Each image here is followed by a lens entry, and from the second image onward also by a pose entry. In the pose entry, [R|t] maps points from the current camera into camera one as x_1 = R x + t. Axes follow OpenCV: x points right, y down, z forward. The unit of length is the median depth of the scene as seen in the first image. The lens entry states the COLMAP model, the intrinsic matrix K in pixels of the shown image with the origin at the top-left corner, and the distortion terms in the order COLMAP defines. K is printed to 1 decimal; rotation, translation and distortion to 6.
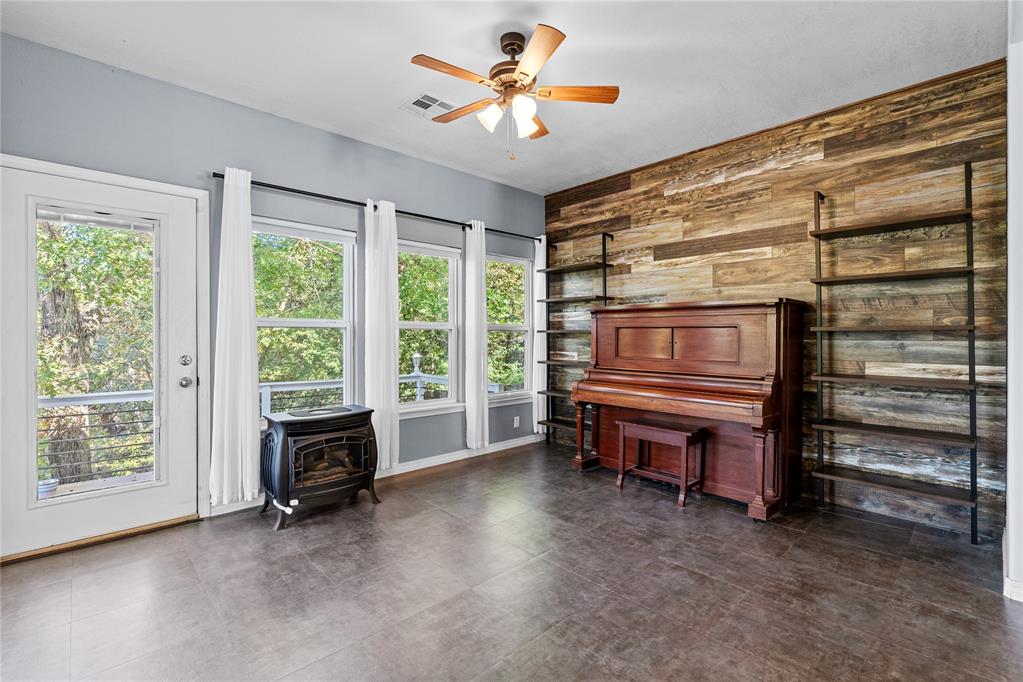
lens RADIAL K [[460.7, 0, 512.2], [0, 460.7, 332.2], [0, 0, 1]] dist [-0.002790, -0.000168]
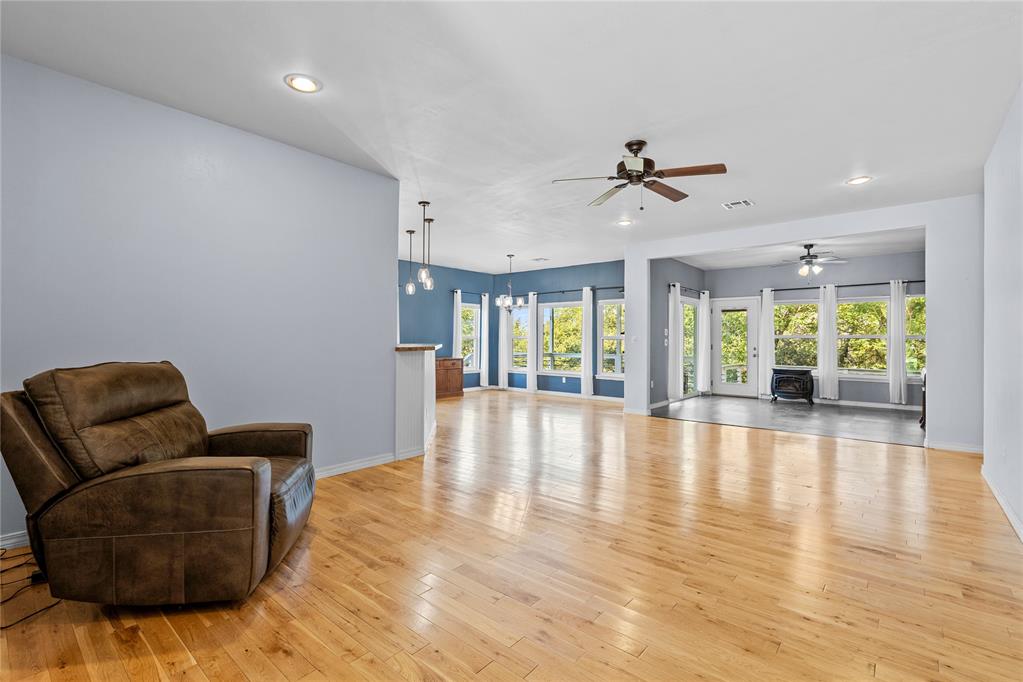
lens RADIAL K [[460.7, 0, 508.6], [0, 460.7, 337.1], [0, 0, 1]] dist [-0.002790, -0.000168]
pose [[0.107593, -0.004705, -0.994184, 1.616577], [-0.001789, 0.999986, -0.004926, -0.000899], [0.994193, 0.002308, 0.107583, -0.748024]]
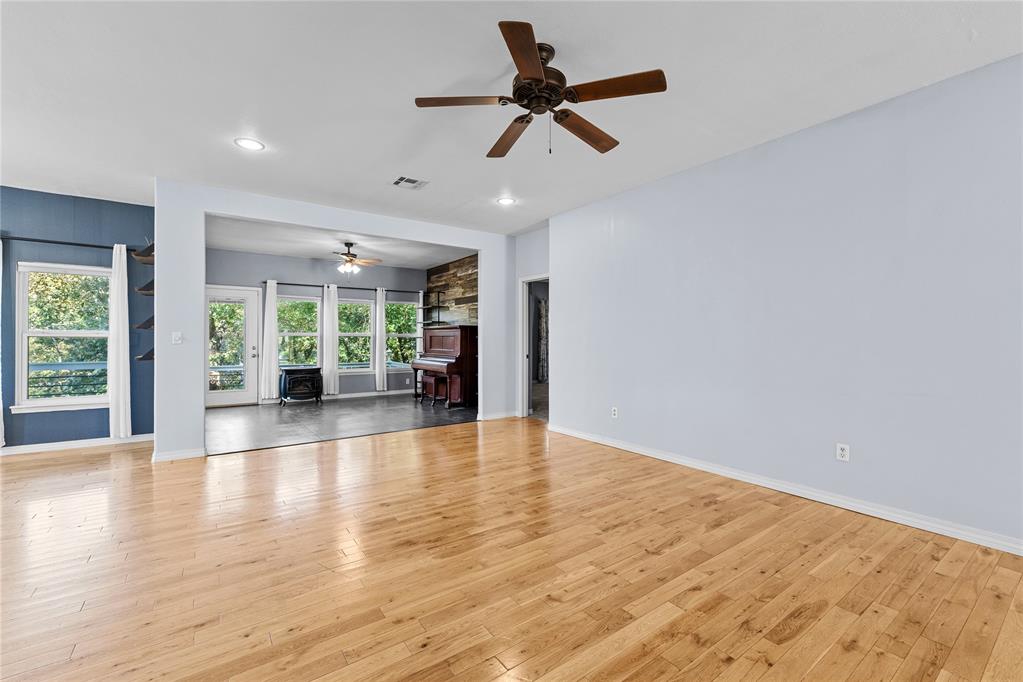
lens RADIAL K [[429.2, 0, 509.1], [0, 429.2, 337.1], [0, 0, 1]] dist [0.000249, 0.000040]
pose [[0.990769, 0.001364, -0.135557, 0.828378], [-0.001763, 0.999994, -0.002829, -0.000285], [0.135553, 0.003042, 0.990765, -0.967497]]
